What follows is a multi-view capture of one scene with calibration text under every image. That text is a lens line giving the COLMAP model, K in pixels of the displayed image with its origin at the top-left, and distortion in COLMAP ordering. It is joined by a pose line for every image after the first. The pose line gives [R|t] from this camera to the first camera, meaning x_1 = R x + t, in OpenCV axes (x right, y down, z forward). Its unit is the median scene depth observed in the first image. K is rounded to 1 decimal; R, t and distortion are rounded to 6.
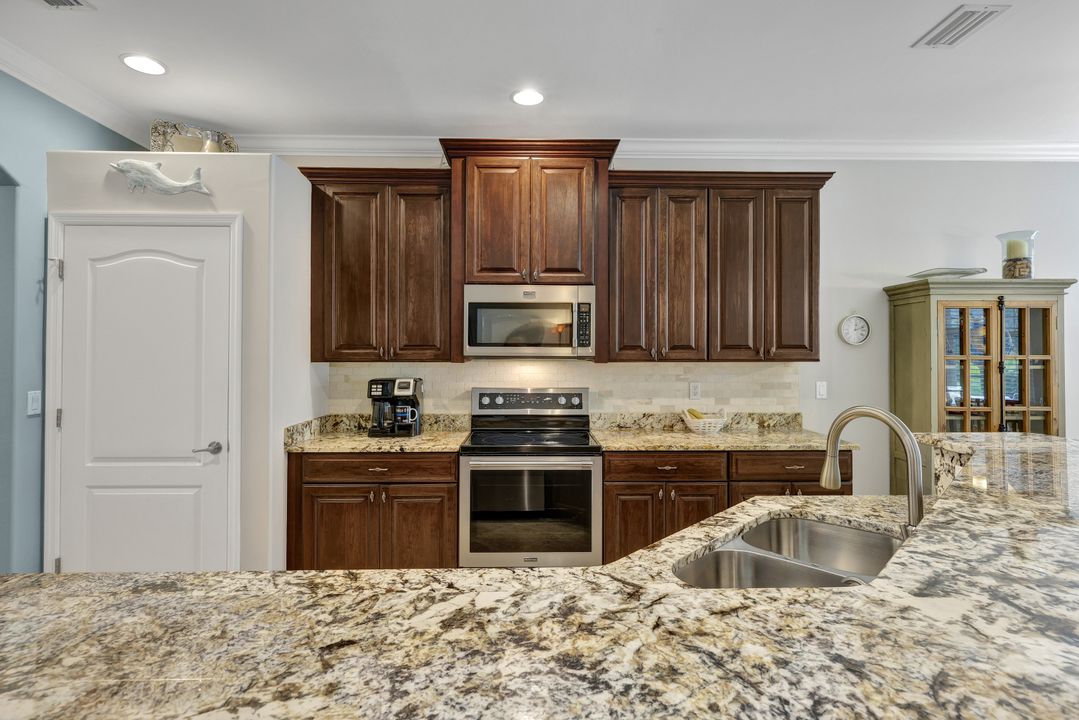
lens RADIAL K [[535.1, 0, 537.3], [0, 535.1, 344.8], [0, 0, 1]] dist [-0.000145, 0.000430]
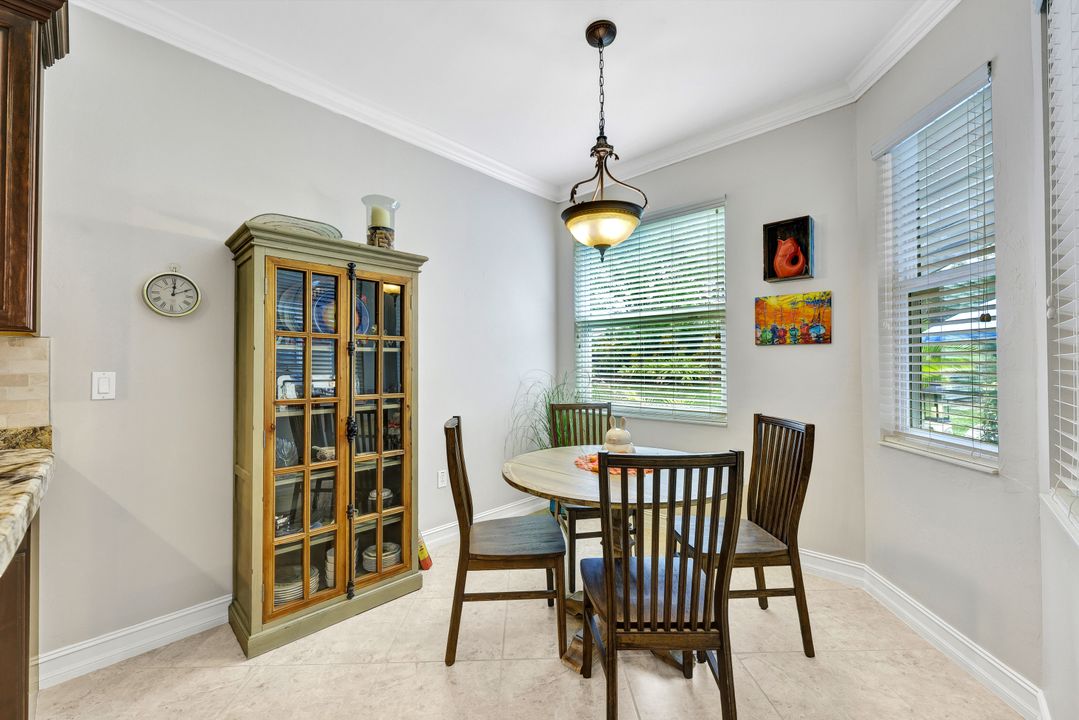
lens RADIAL K [[427.9, 0, 539.5], [0, 427.9, 360.0], [0, 0, 1]] dist [-0.004204, -0.000381]
pose [[0.694033, 0.005284, 0.719924, 0.590338], [-0.005335, 0.999983, -0.002197, 0.059790], [-0.719924, -0.002316, 0.694050, 0.325295]]
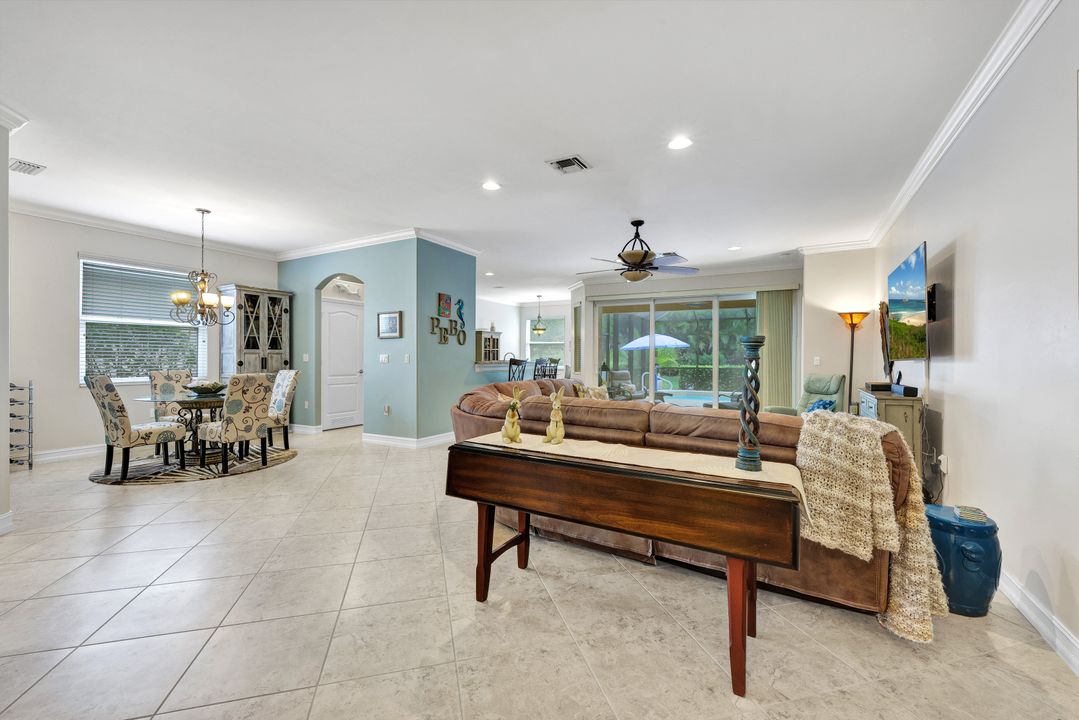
lens RADIAL K [[438.9, 0, 534.2], [0, 438.9, 358.7], [0, 0, 1]] dist [0.002445, 0.000189]
pose [[0.516377, -0.000863, 0.856361, -2.041675], [-0.016890, 0.999795, 0.011192, 0.052094], [-0.856194, -0.020243, 0.516257, -1.162693]]
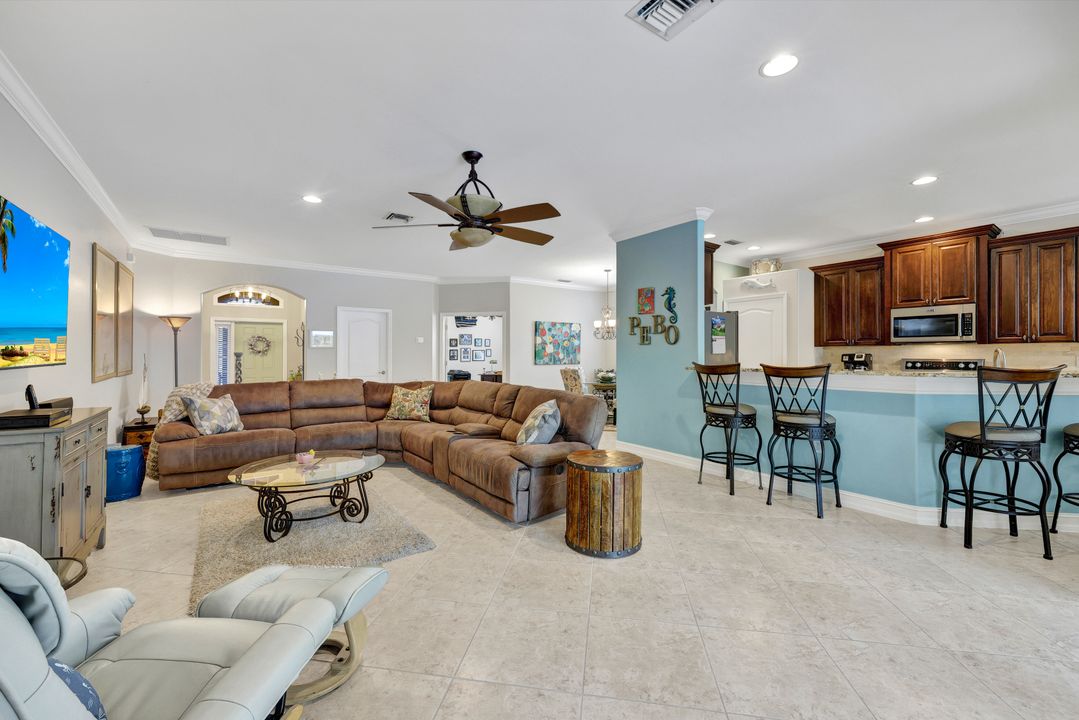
lens RADIAL K [[437.3, 0, 539.5], [0, 437.3, 360.0], [0, 0, 1]] dist [0.000852, 0.000133]
pose [[0.567120, 0.007217, -0.823603, 0.496848], [0.014573, 0.999717, 0.018795, 0.037446], [0.823506, -0.022662, 0.566855, -1.135016]]
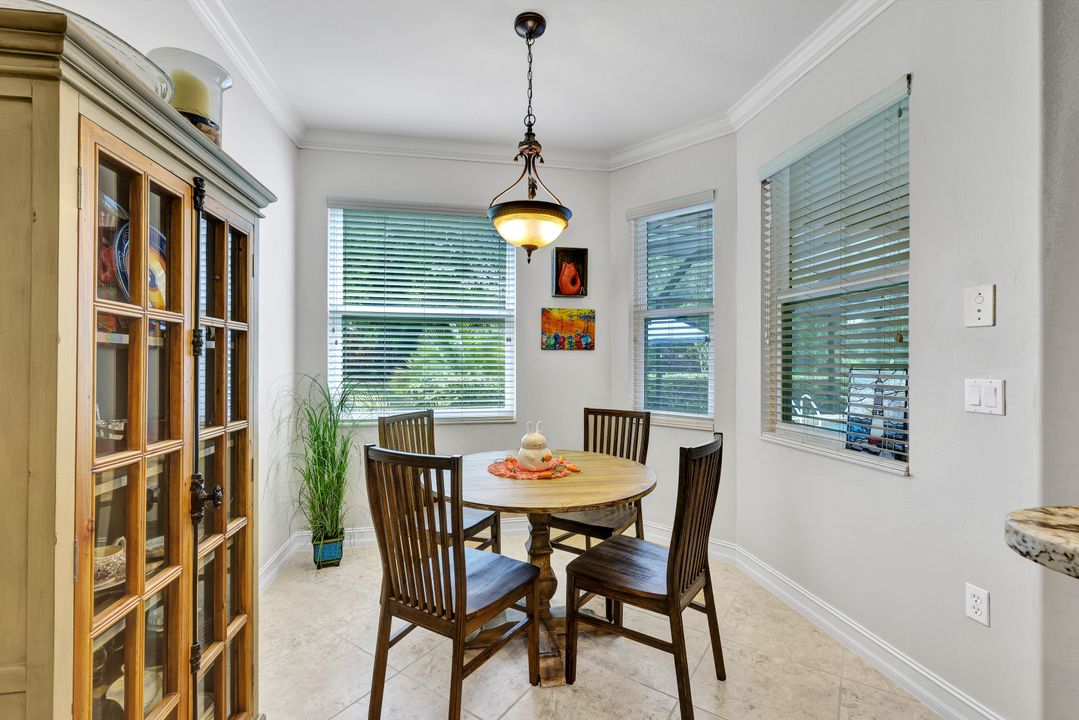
lens RADIAL K [[467.9, 0, 542.8], [0, 467.9, 356.7], [0, 0, 1]] dist [0.009336, -0.000186]
pose [[-0.166081, 0.008417, 0.986076, 0.445829], [-0.012133, 0.999870, -0.010579, 0.054120], [-0.986037, -0.013720, -0.165957, 0.786653]]
